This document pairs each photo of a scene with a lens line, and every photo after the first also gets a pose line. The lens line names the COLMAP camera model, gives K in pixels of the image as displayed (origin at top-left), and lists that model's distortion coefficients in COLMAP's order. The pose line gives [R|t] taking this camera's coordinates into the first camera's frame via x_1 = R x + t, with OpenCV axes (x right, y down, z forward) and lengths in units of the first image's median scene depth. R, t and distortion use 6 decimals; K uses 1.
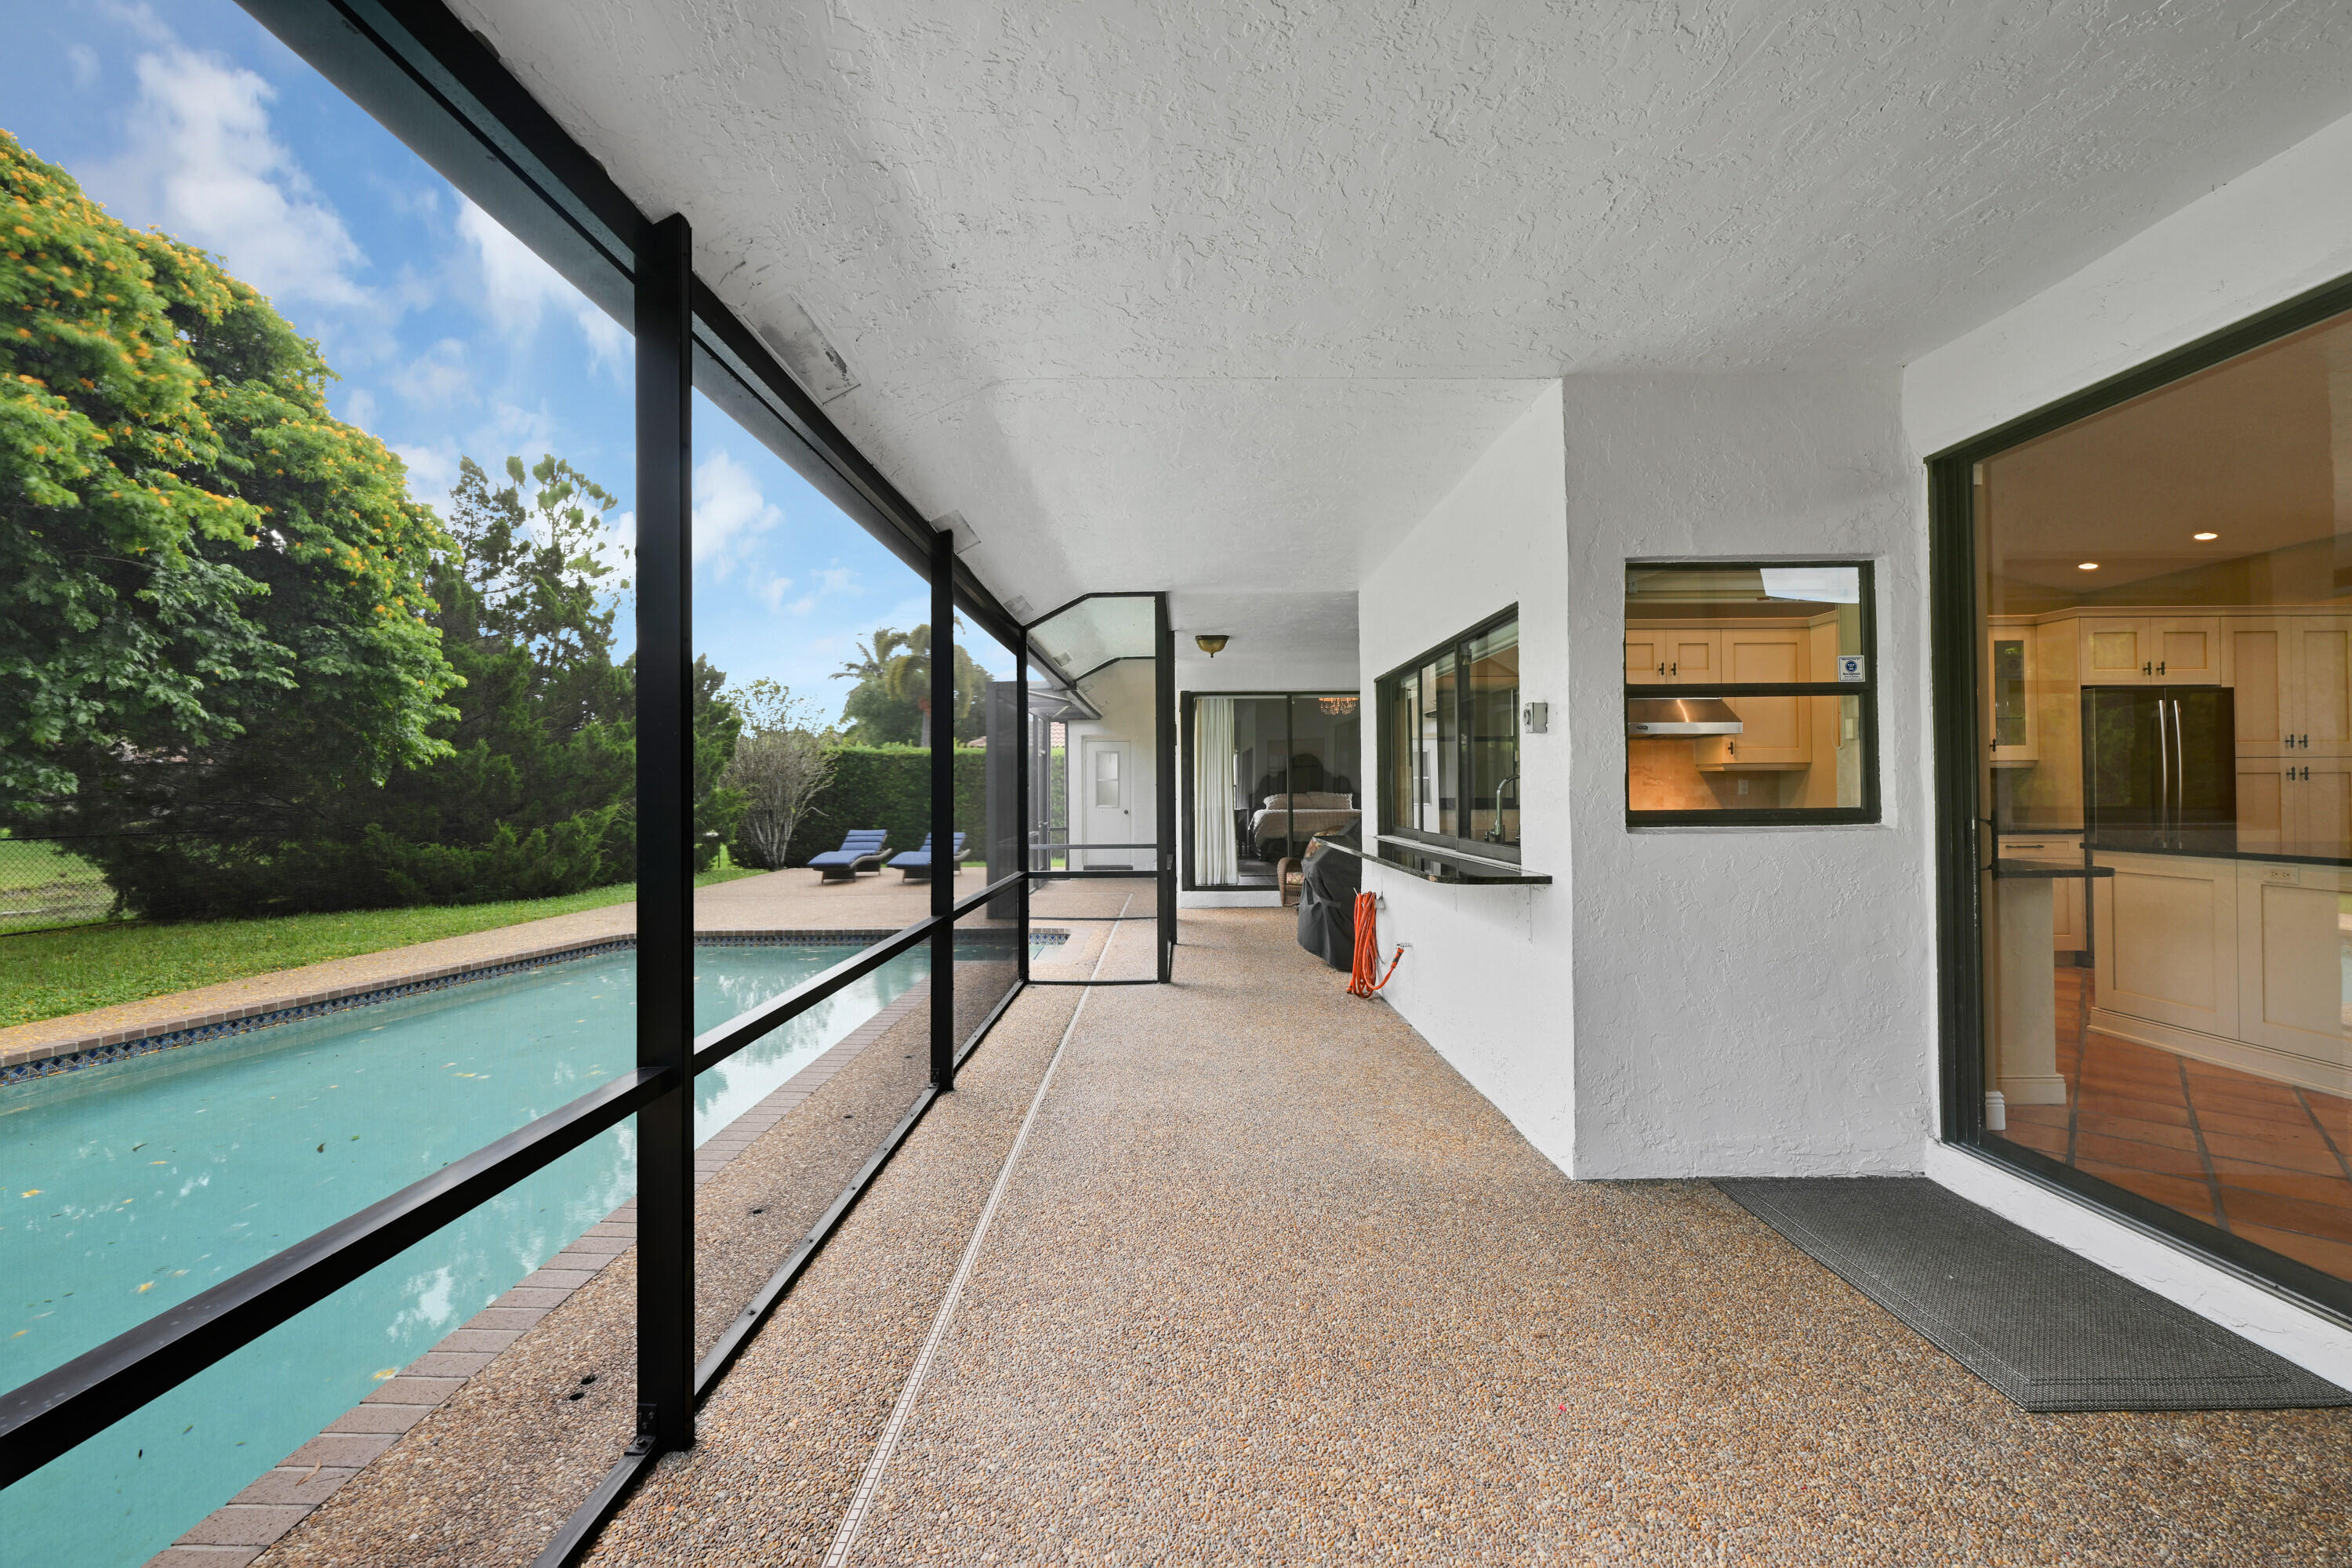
lens RADIAL K [[930.9, 0, 1169.4], [0, 930.9, 783.6], [0, 0, 1]] dist [-0.002723, 0.001192]
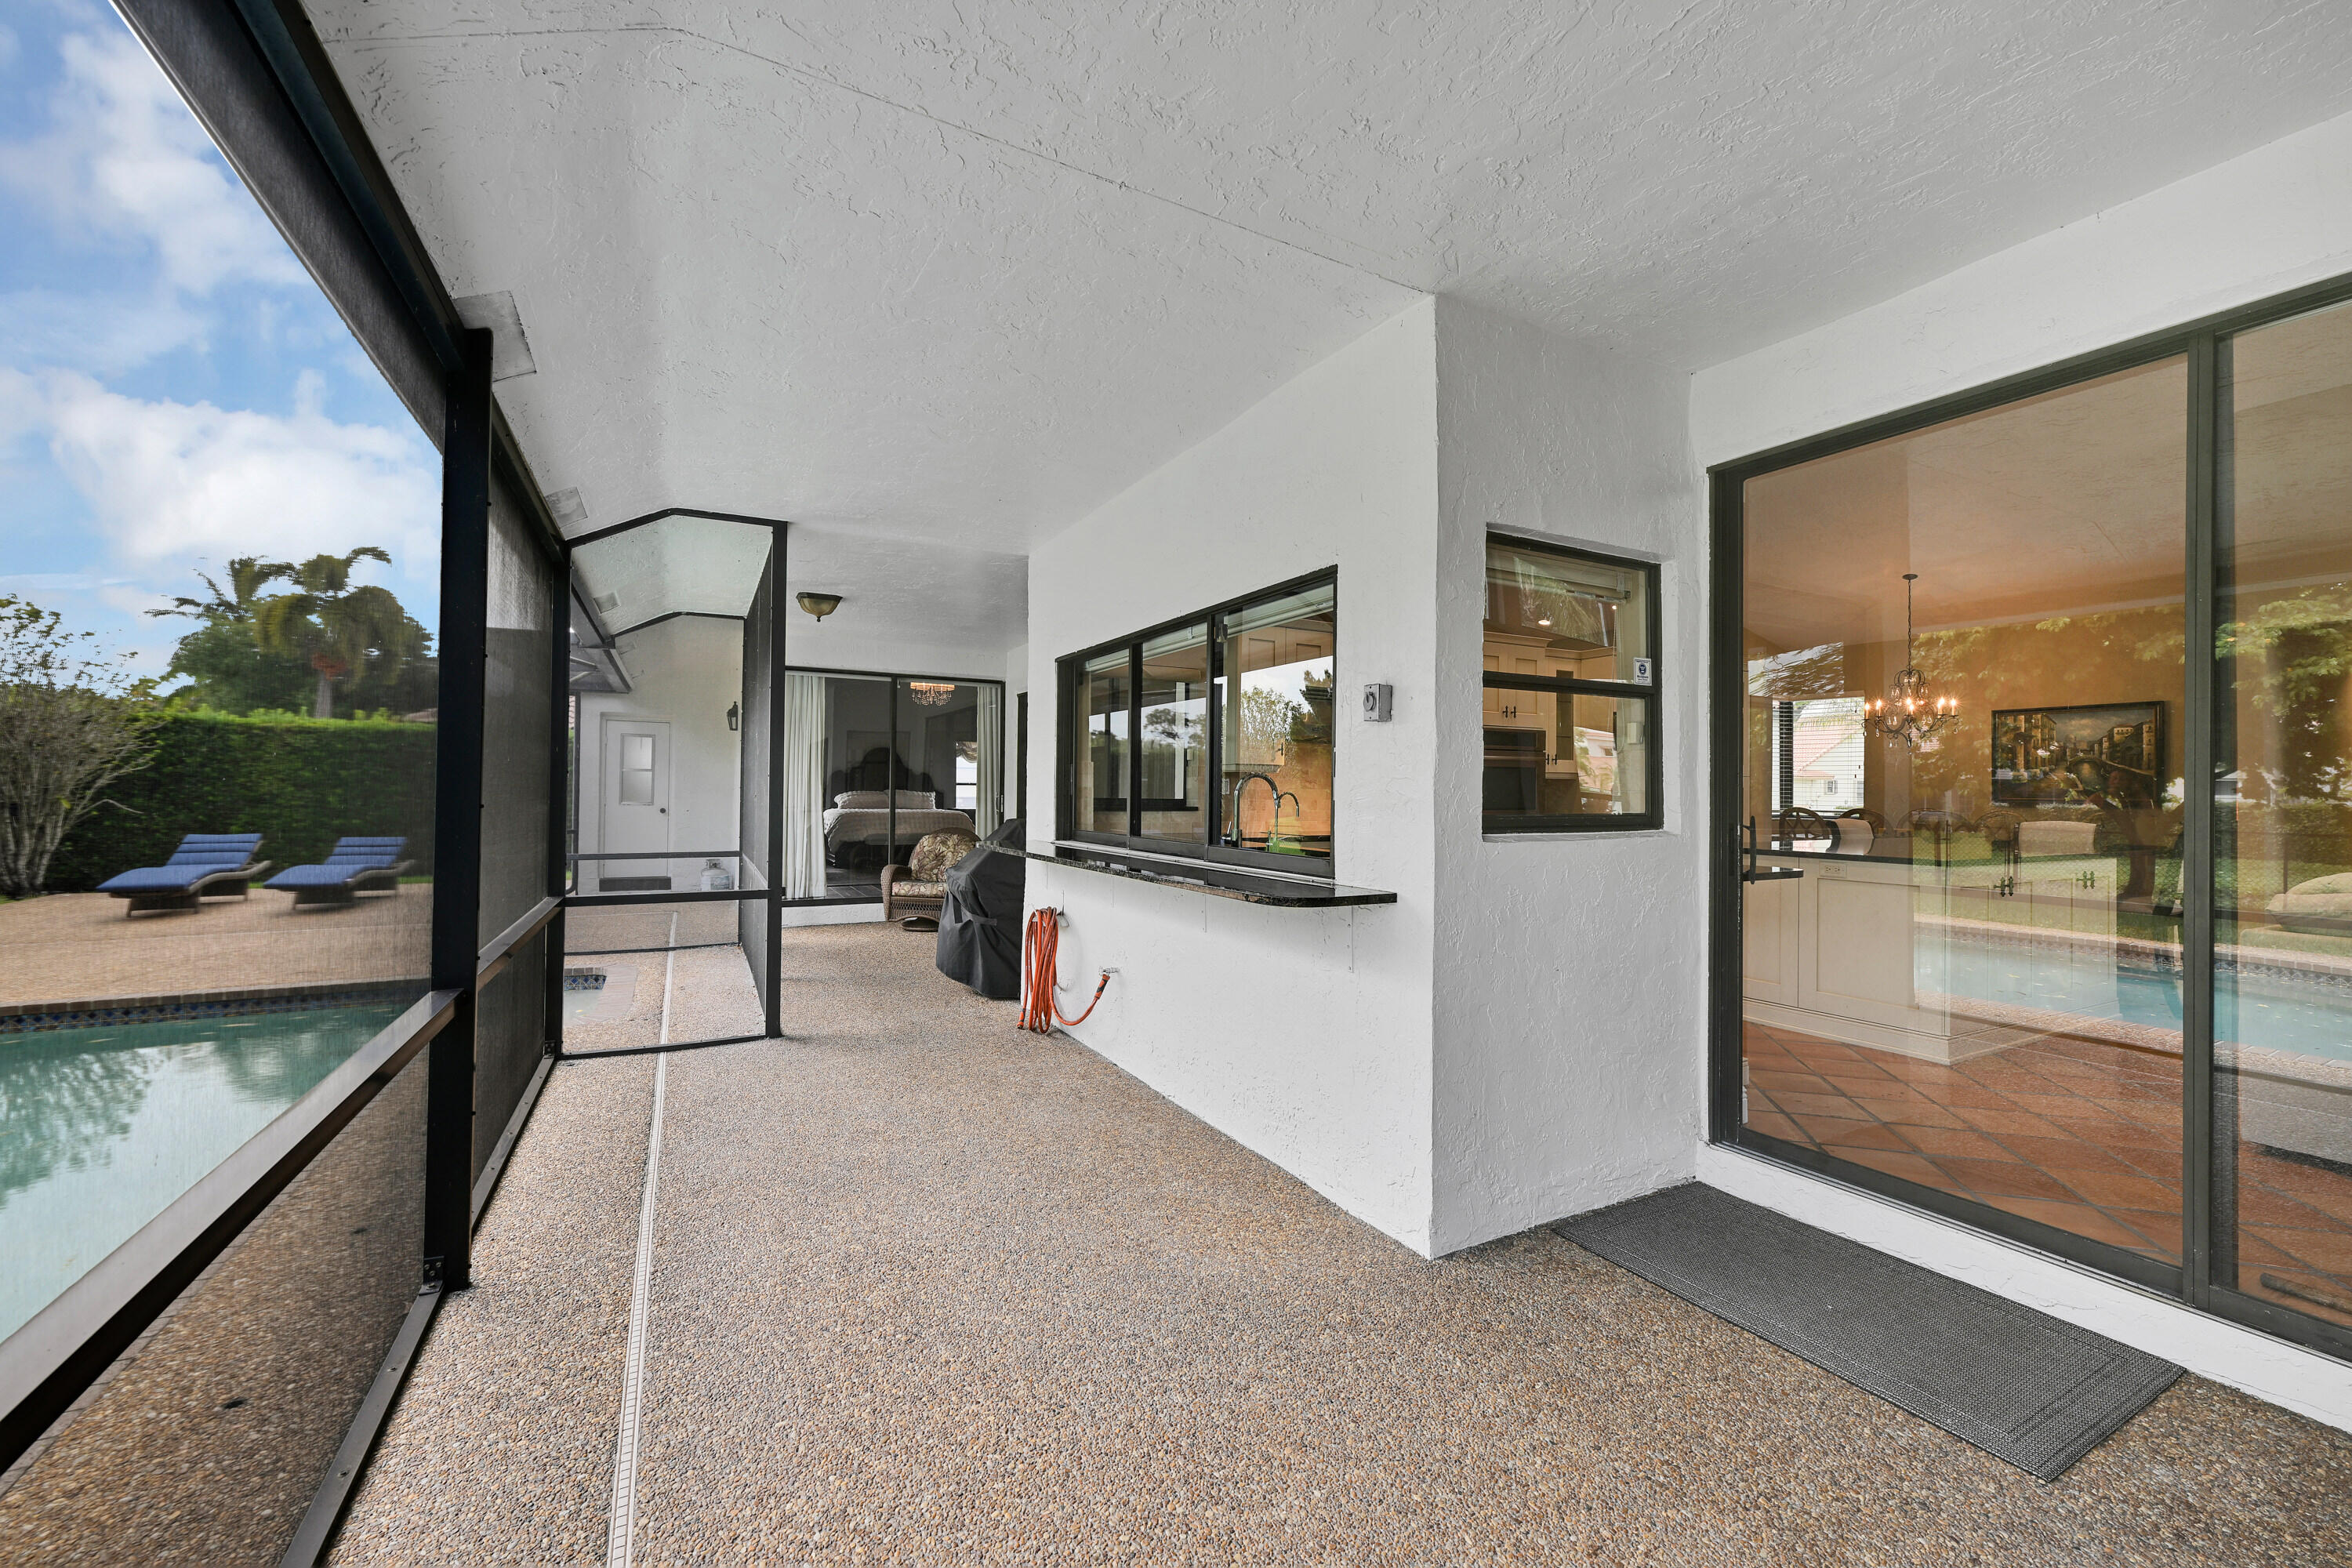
lens RADIAL K [[930.9, 0, 1171.8], [0, 930.9, 783.6], [0, 0, 1]] dist [-0.002723, 0.001192]
pose [[0.882070, 0.020096, 0.470689, -0.135566], [-0.020313, 0.999783, -0.004619, 0.007506], [-0.470680, -0.005487, 0.882287, 0.302477]]
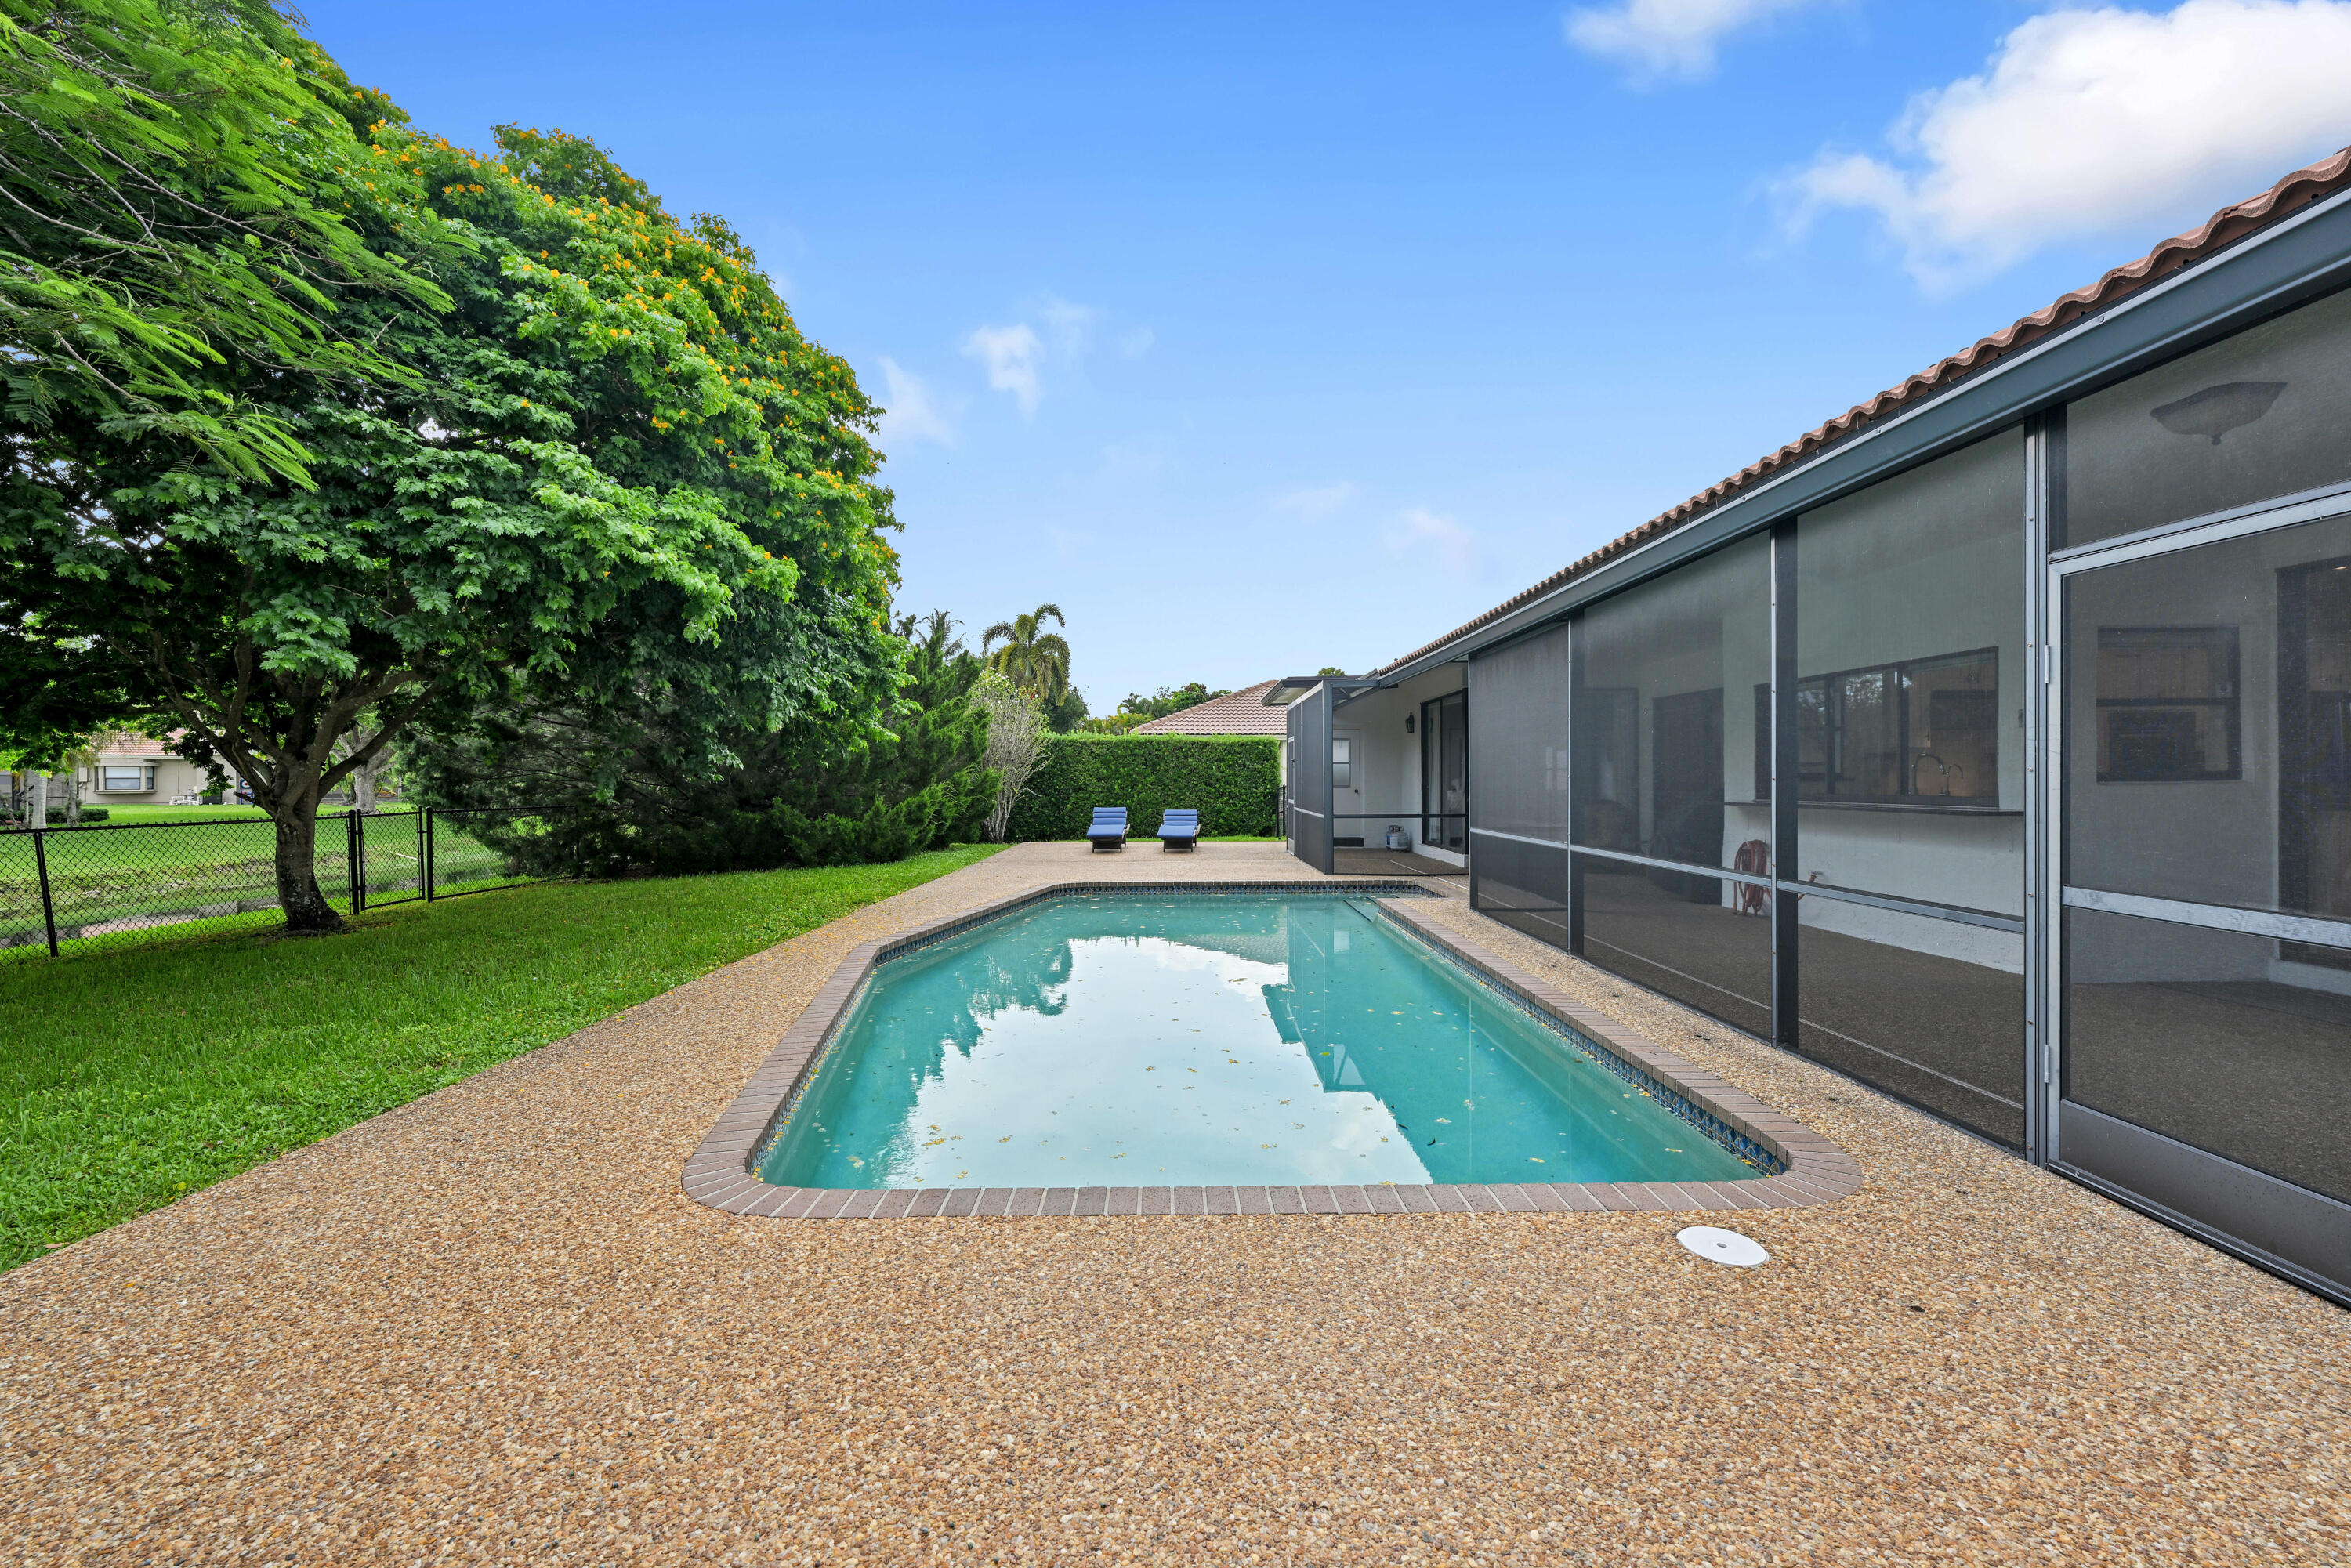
lens RADIAL K [[947.7, 0, 1173.8], [0, 947.7, 780.4], [0, 0, 1]] dist [-0.005868, 0.000549]
pose [[0.999993, 0.002899, -0.002388, -0.986821], [-0.002878, 0.999957, 0.008817, 0.027662], [0.002413, -0.008810, 0.999958, -0.611161]]
